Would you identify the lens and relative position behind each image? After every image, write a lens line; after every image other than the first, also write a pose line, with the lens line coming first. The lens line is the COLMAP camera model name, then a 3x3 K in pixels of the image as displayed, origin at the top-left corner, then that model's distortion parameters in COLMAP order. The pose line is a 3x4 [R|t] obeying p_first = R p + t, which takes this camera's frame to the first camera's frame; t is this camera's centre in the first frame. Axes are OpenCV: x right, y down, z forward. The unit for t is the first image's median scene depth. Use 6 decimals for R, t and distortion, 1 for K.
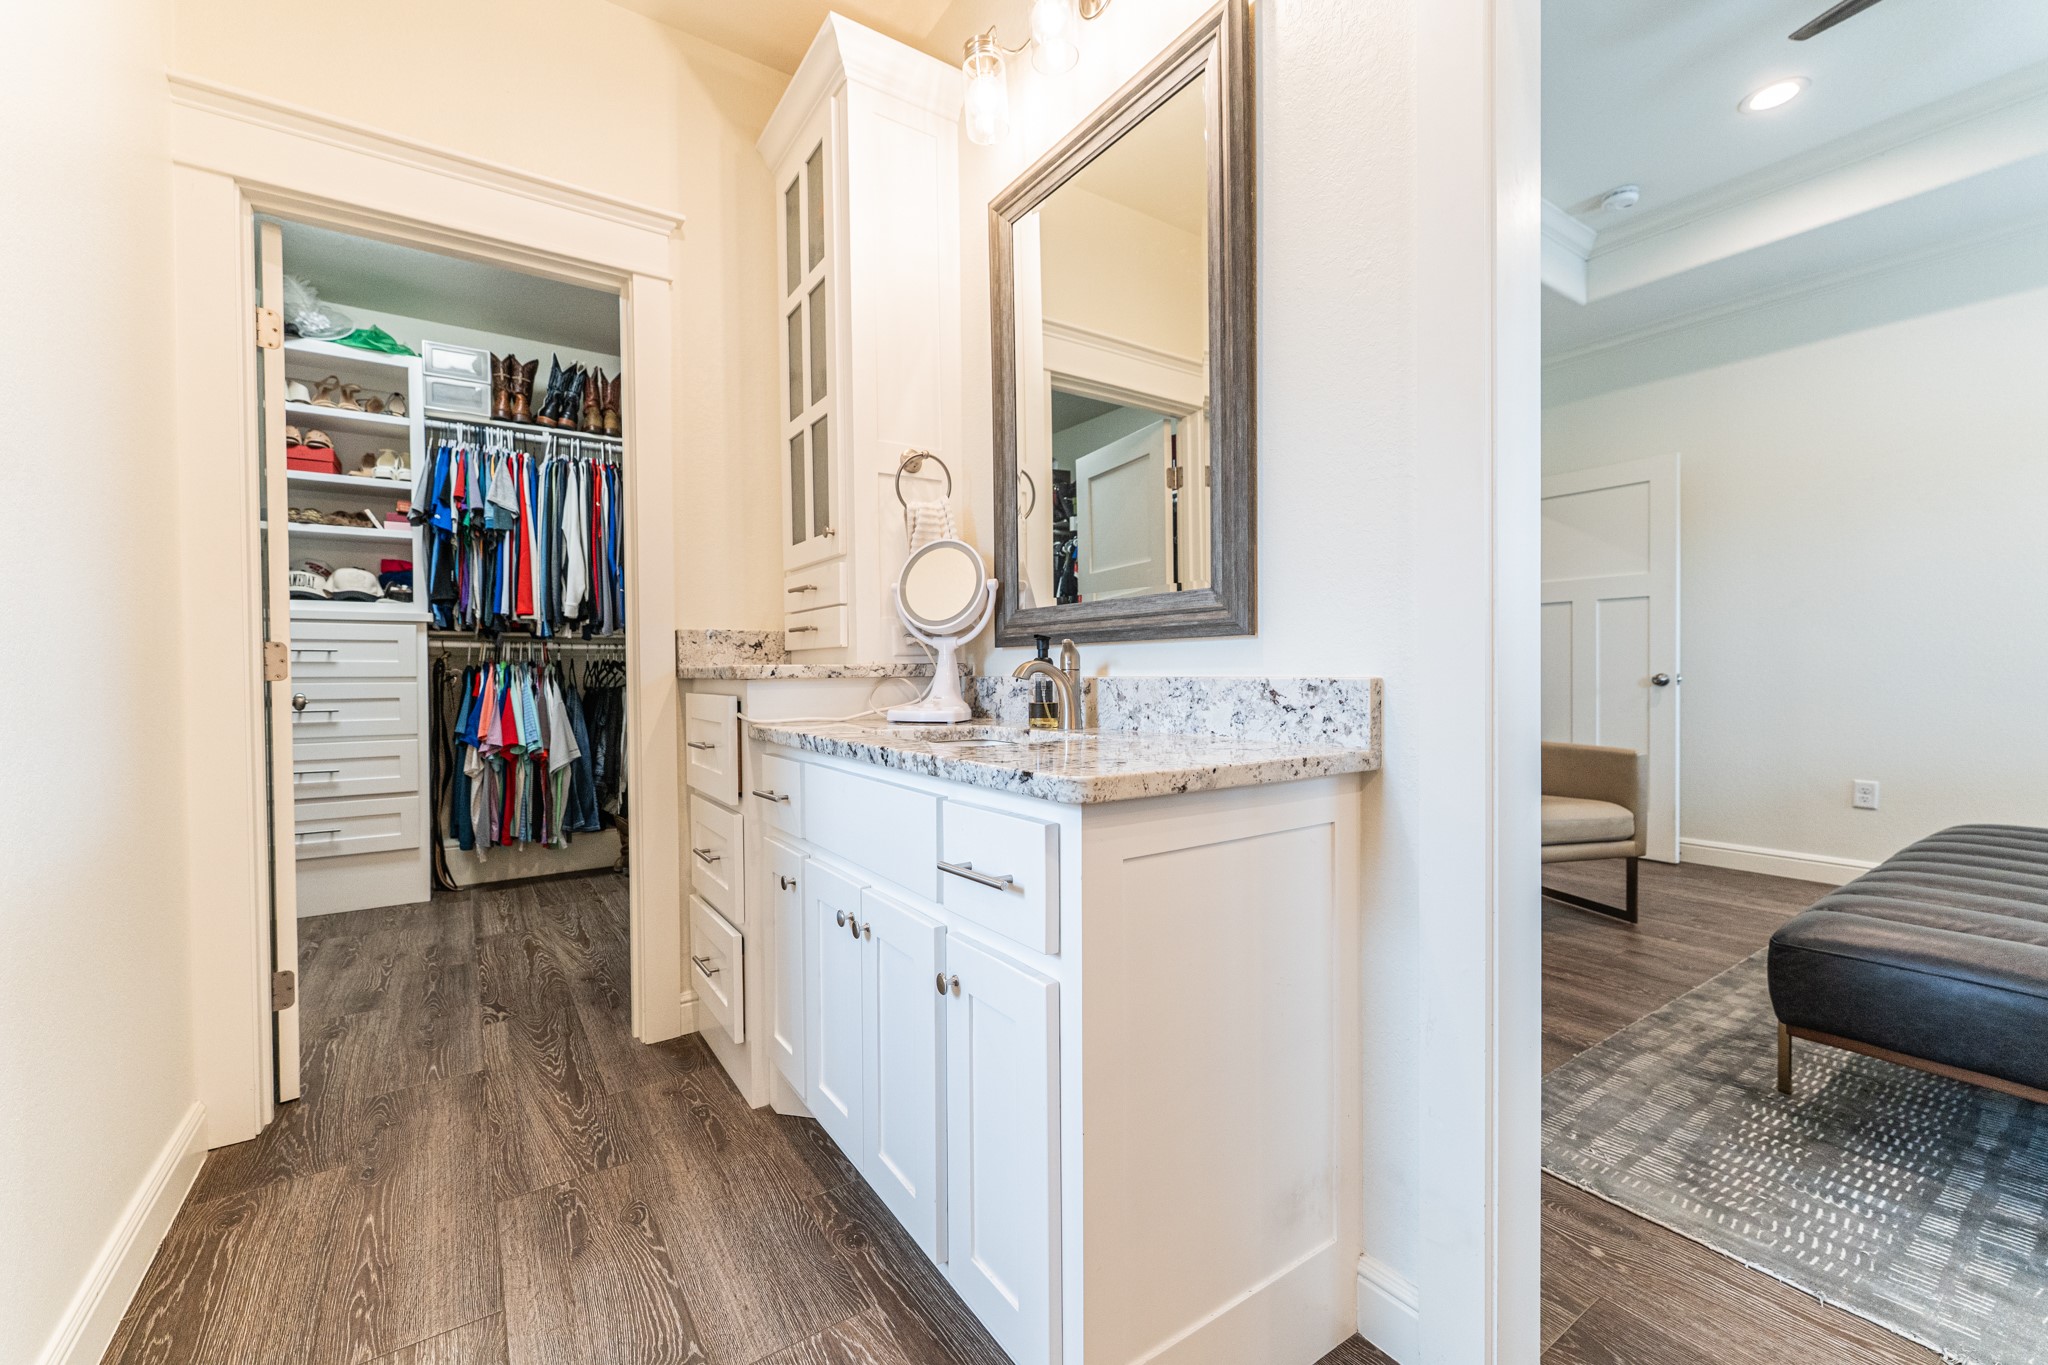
lens RADIAL K [[826.8, 0, 1016.0], [0, 826.8, 676.8], [0, 0, 1]] dist [-0.000705, 0.001155]
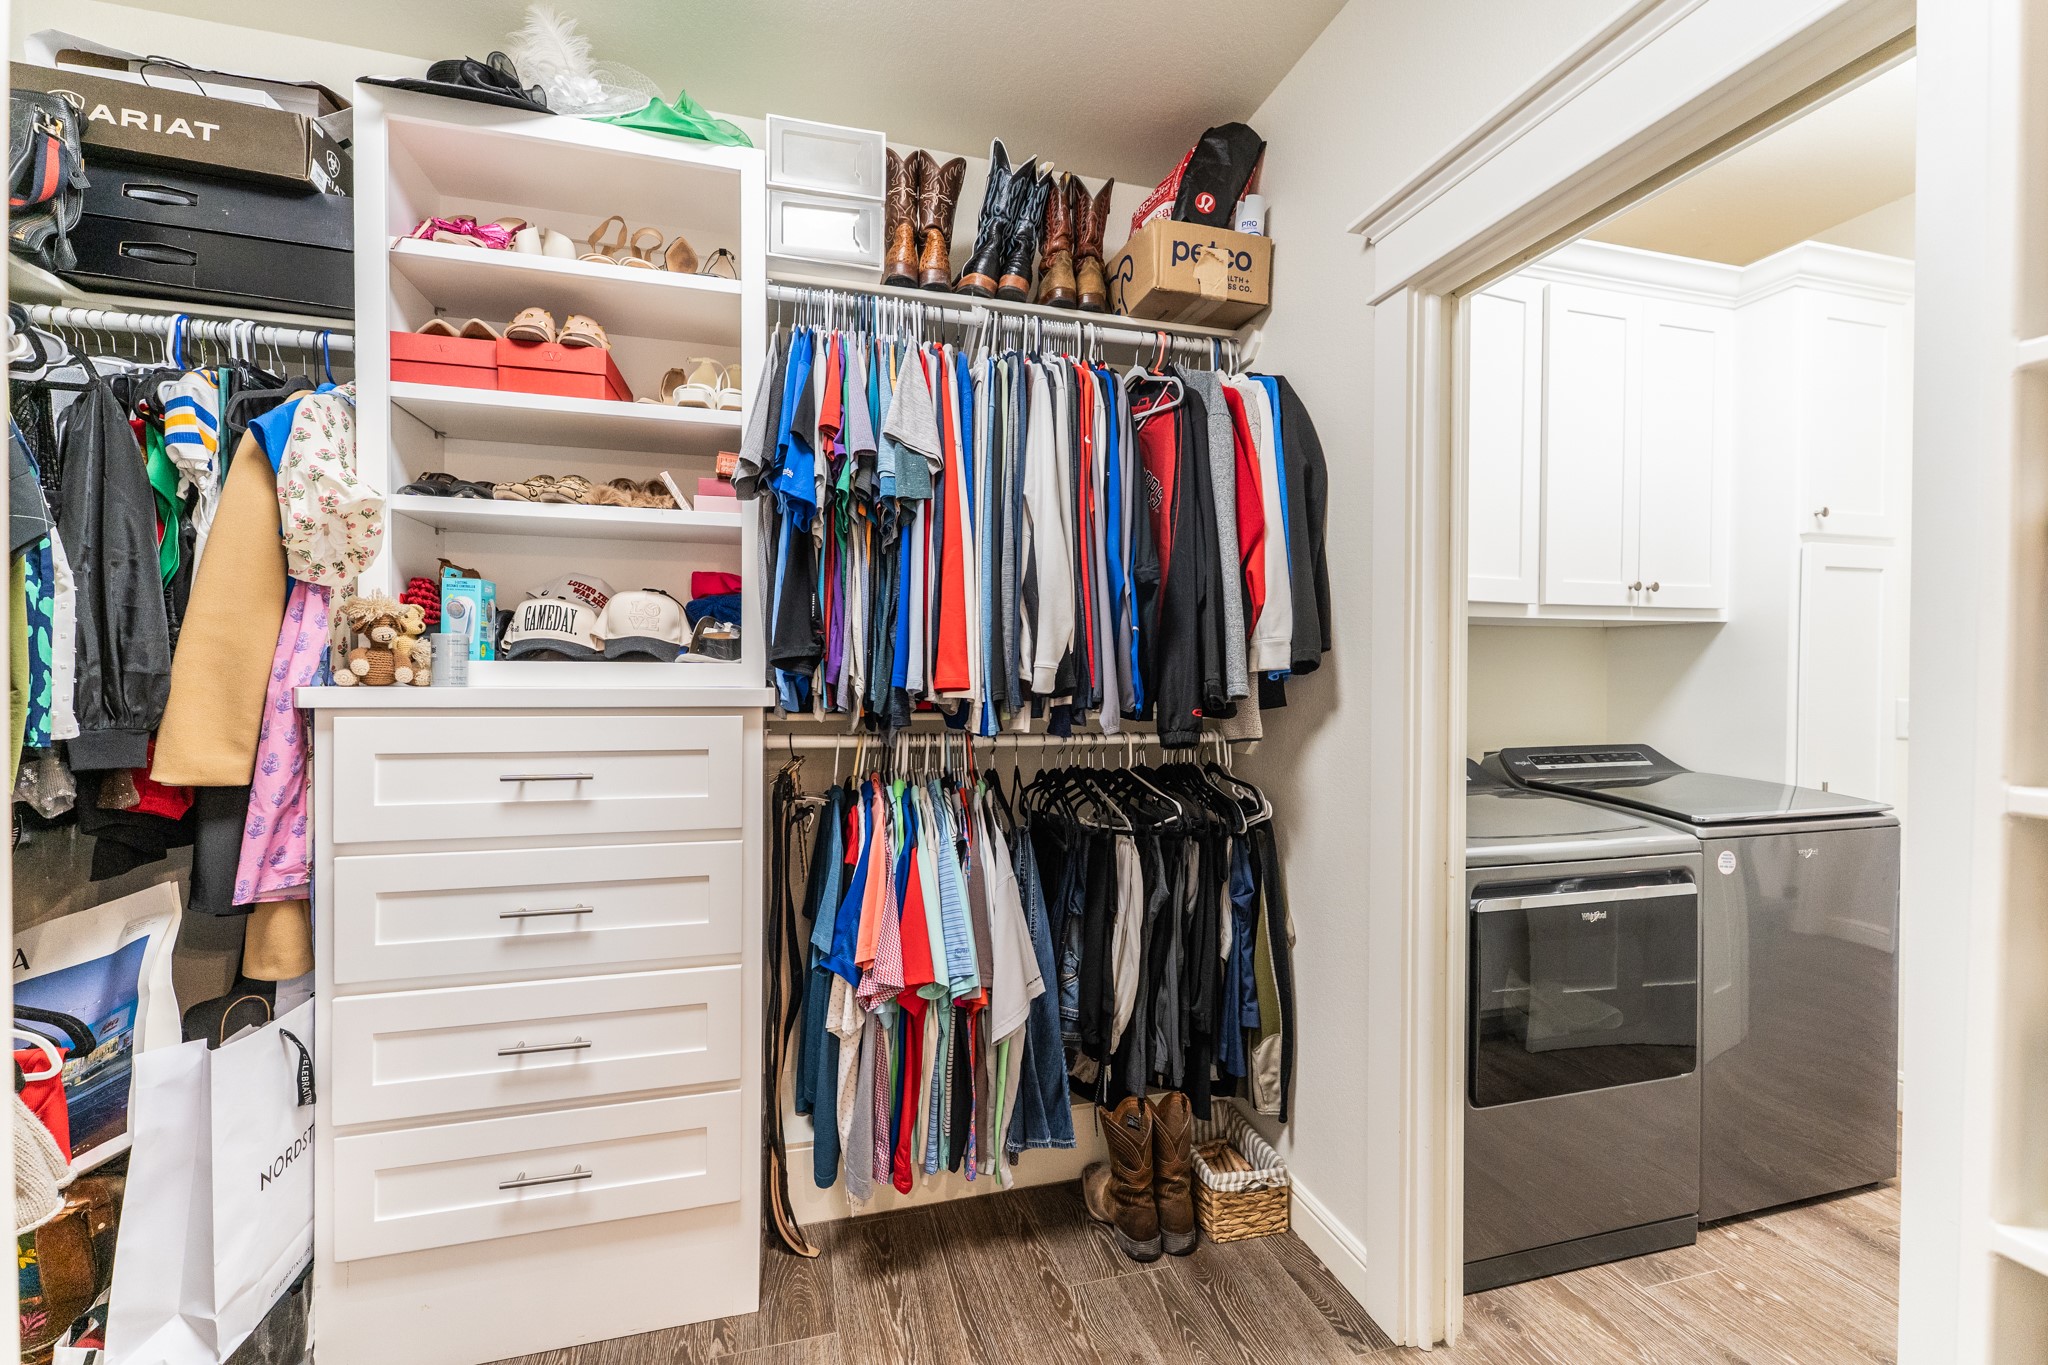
lens RADIAL K [[826.8, 0, 1024.2], [0, 826.8, 677.5], [0, 0, 1]] dist [-0.000705, 0.001155]
pose [[0.948212, 0.017872, -0.317135, -0.412660], [-0.017940, 0.999835, 0.002703, -0.082686], [0.317131, 0.003126, 0.948377, 0.585847]]
